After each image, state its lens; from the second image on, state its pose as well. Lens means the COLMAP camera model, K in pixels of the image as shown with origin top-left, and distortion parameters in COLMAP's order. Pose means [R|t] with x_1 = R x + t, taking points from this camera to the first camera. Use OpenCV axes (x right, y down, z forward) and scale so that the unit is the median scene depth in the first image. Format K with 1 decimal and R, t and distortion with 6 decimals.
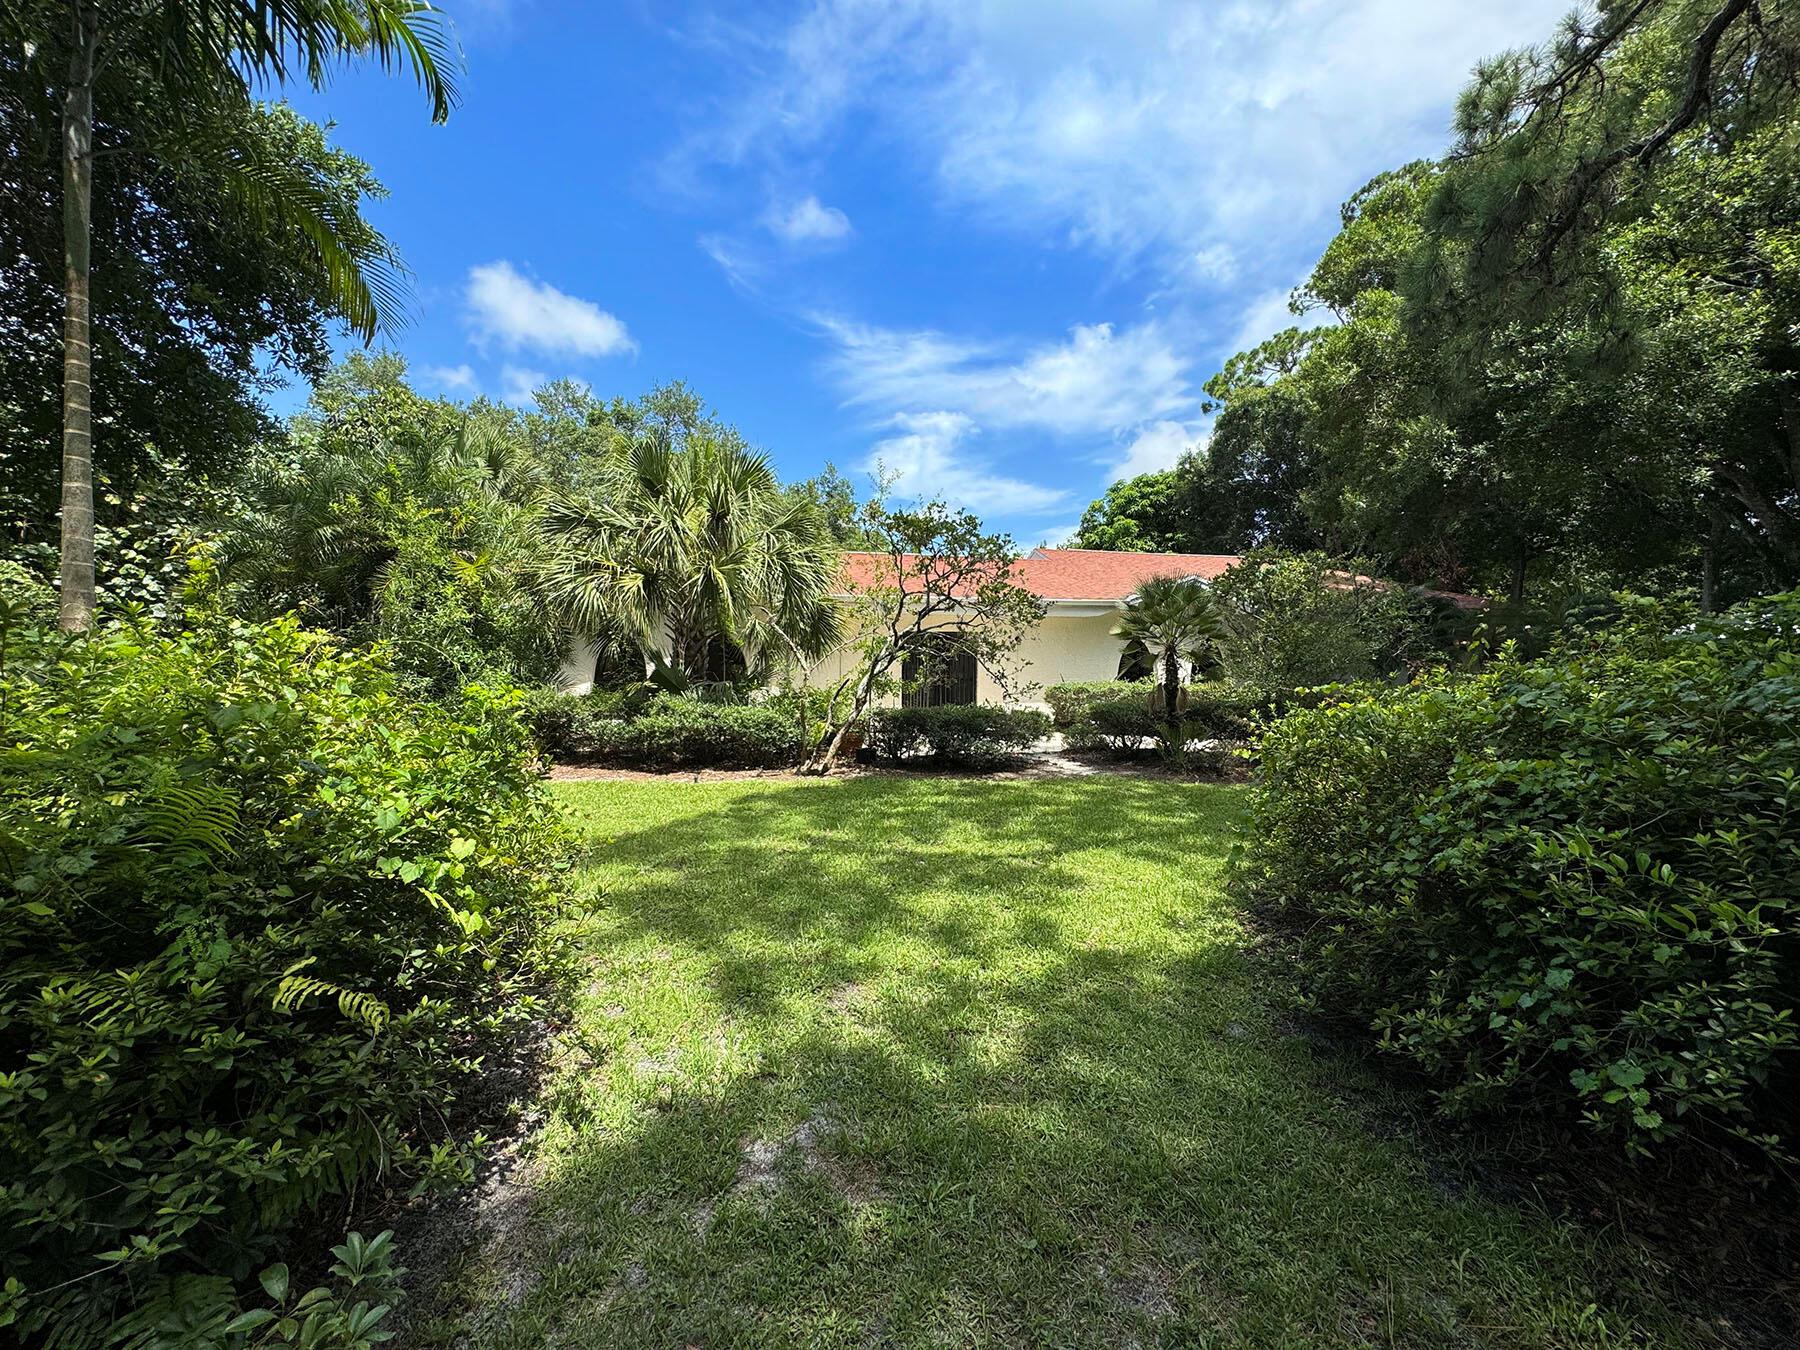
lens RADIAL K [[735.0, 0, 900.9], [0, 735.0, 686.0], [0, 0, 1]] dist [0.000536, 0.001573]
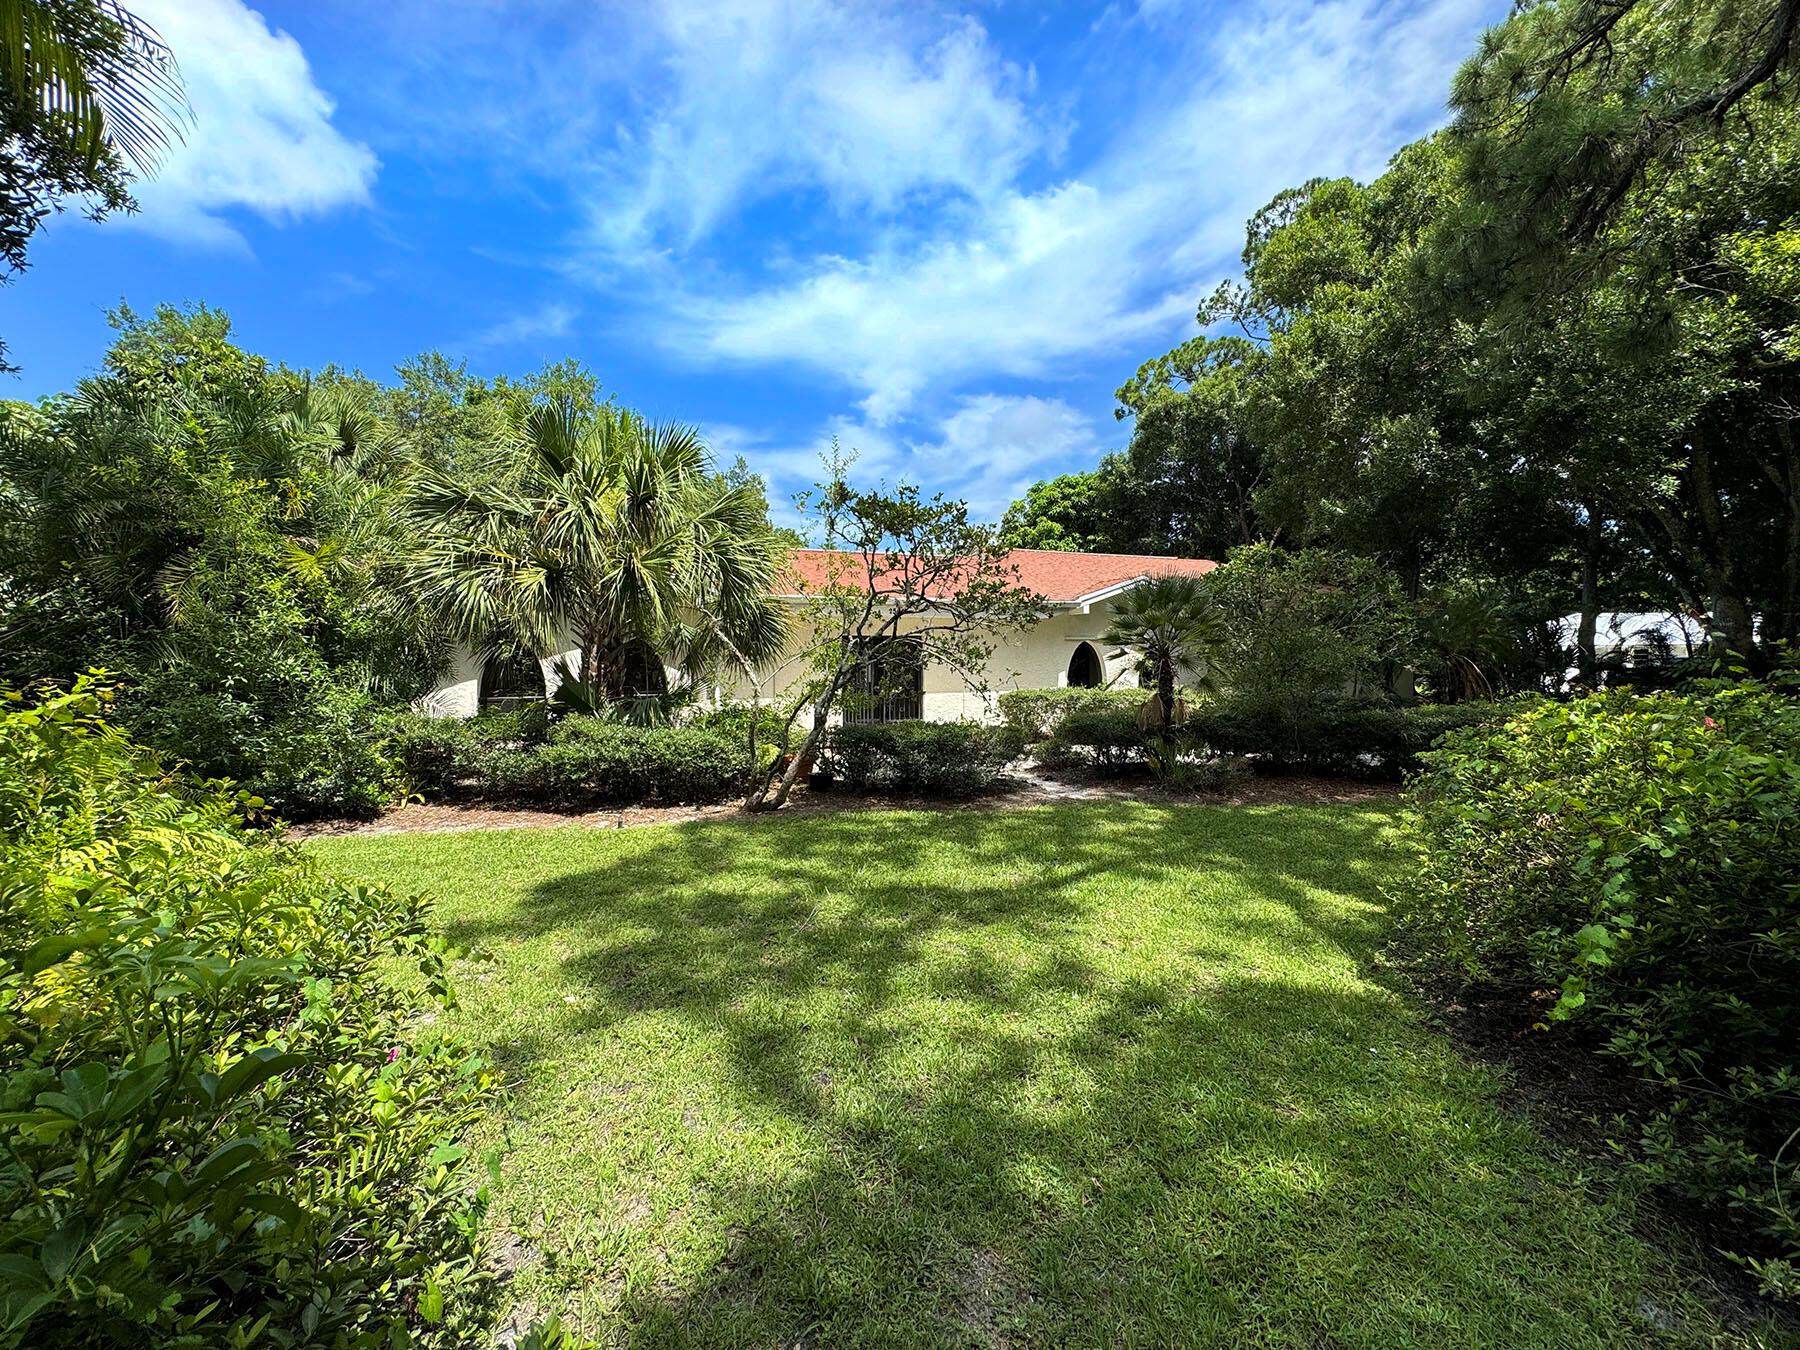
lens RADIAL K [[735.0, 0, 905.9], [0, 735.0, 682.5], [0, 0, 1]] dist [0.000536, 0.001573]
pose [[0.990823, -0.012924, 0.134548, -0.069338], [0.013816, 0.999888, -0.005699, -0.016599], [-0.134459, 0.007506, 0.990891, 0.147873]]
